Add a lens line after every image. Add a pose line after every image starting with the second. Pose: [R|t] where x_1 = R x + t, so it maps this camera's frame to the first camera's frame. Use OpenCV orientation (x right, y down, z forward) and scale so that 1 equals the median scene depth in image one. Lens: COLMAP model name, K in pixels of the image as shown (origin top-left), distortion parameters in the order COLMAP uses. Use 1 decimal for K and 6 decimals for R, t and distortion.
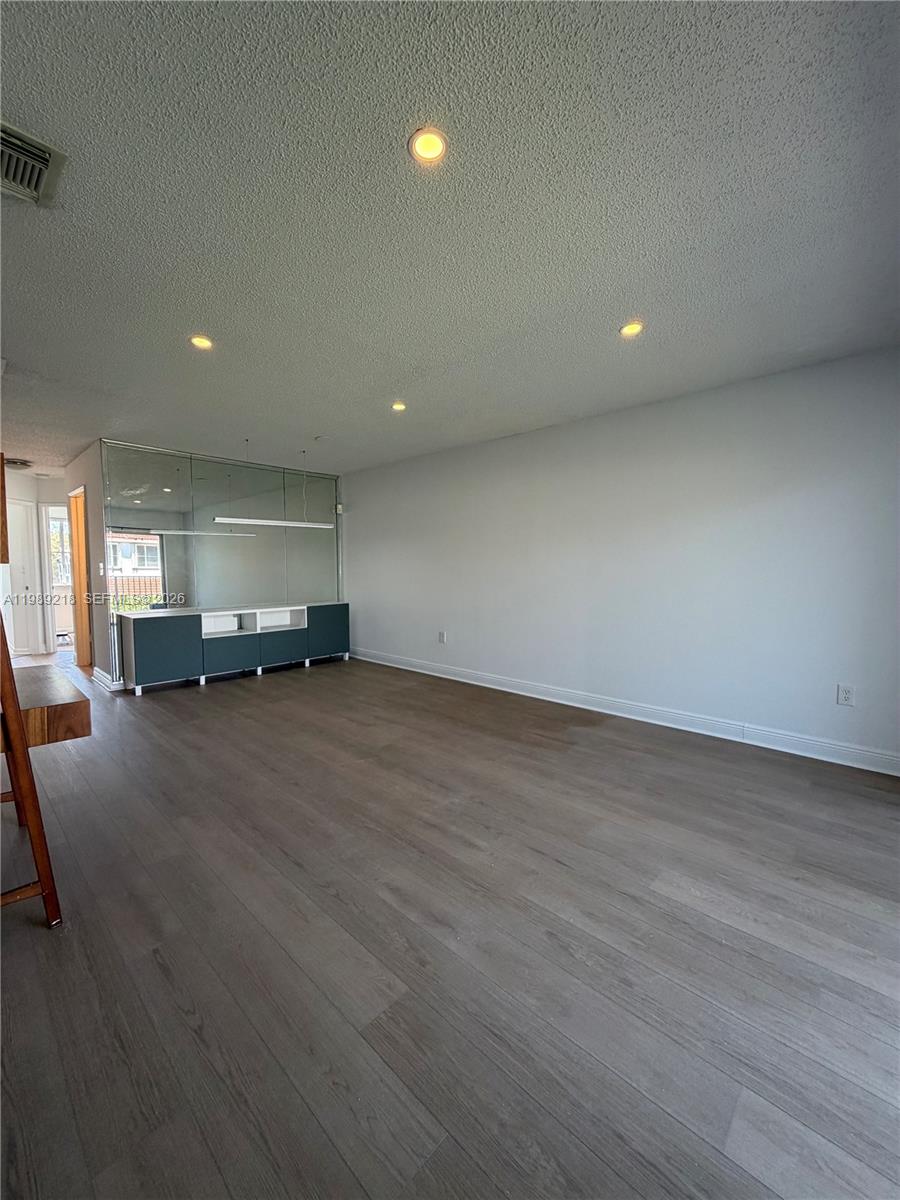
lens RADIAL K [[480.3, 0, 450.0], [0, 480.3, 600.0], [0, 0, 1]] dist [-0.000412, -0.000114]
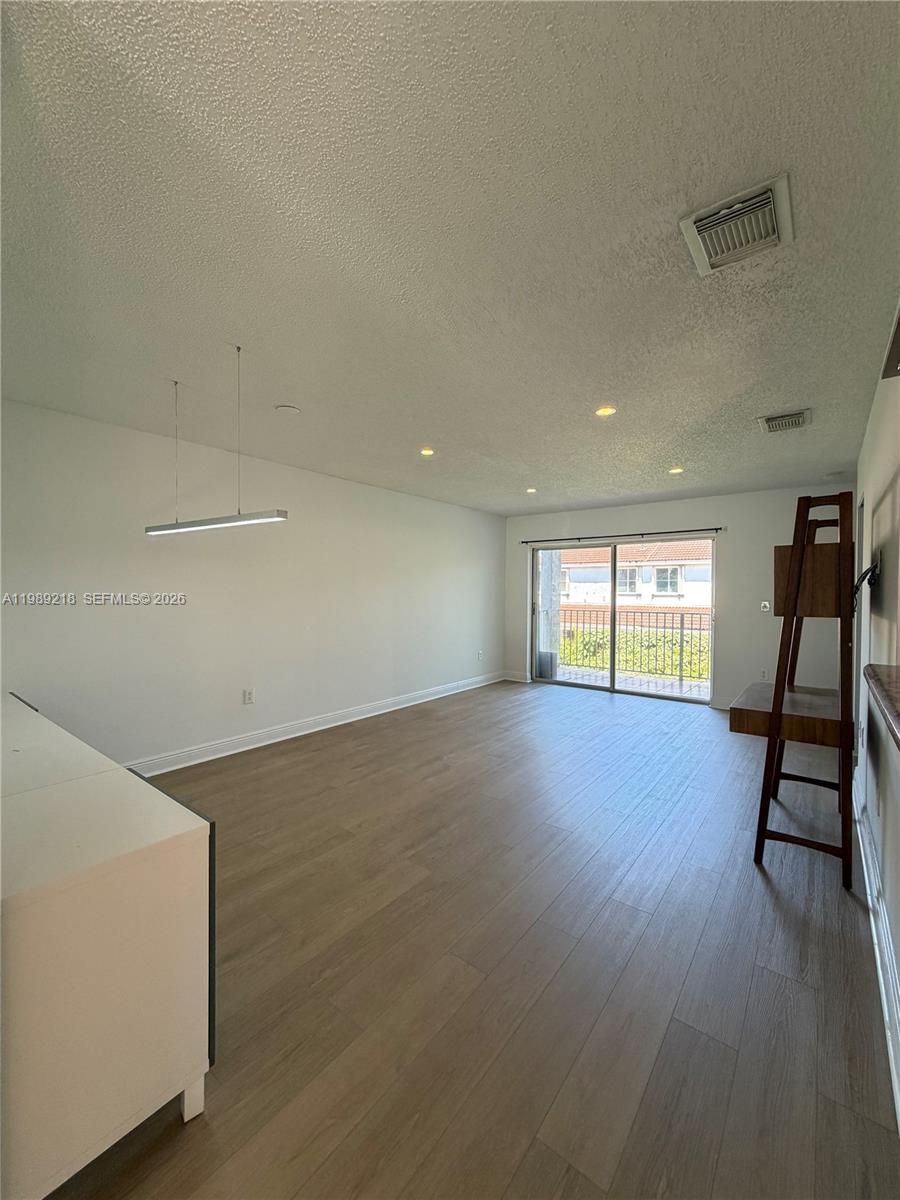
lens RADIAL K [[480.3, 0, 450.0], [0, 480.3, 600.0], [0, 0, 1]] dist [-0.000412, -0.000114]
pose [[-0.086720, -0.005318, 0.996219, -1.048925], [0.087703, 0.996062, 0.012951, -0.069645], [-0.992365, 0.088495, -0.085912, 1.003743]]
